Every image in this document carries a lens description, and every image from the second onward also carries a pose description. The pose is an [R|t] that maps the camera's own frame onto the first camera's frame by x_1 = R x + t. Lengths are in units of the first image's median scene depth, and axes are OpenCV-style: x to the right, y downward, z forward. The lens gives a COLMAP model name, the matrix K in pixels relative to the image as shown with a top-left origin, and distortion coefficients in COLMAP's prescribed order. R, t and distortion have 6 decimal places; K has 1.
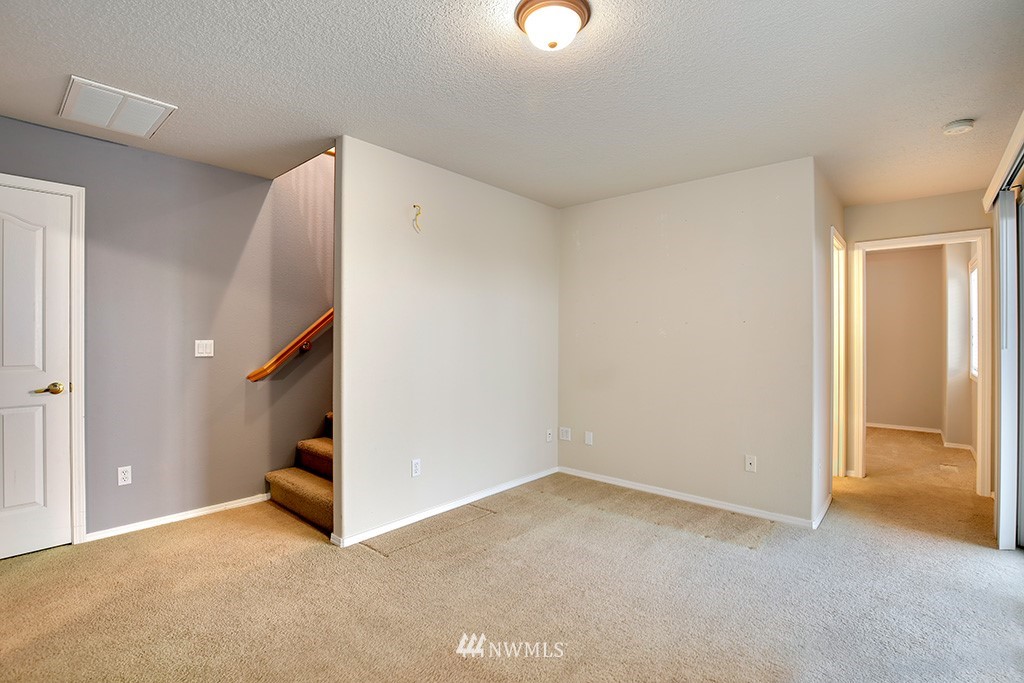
lens RADIAL K [[471.9, 0, 506.1], [0, 471.9, 340.5], [0, 0, 1]] dist [-0.037159, 0.007175]
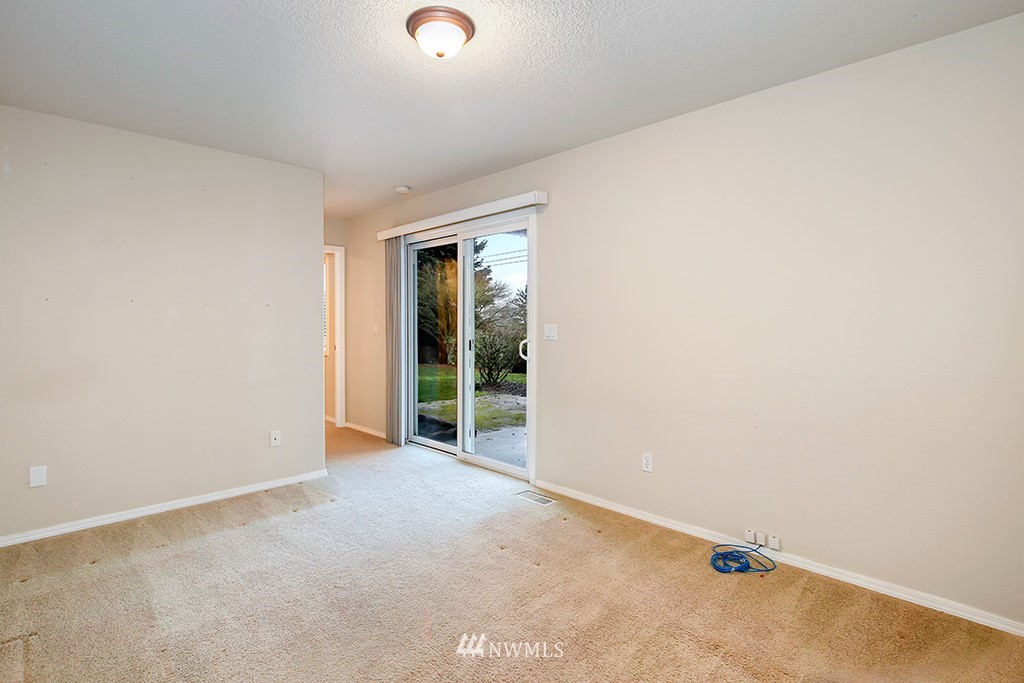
lens RADIAL K [[471.9, 0, 506.1], [0, 471.9, 340.5], [0, 0, 1]] dist [-0.037159, 0.007175]
pose [[0.042093, -0.026350, 0.998766, -0.557970], [-0.002940, 0.999645, 0.026497, 0.003403], [-0.999109, -0.004051, 0.042001, 0.443051]]
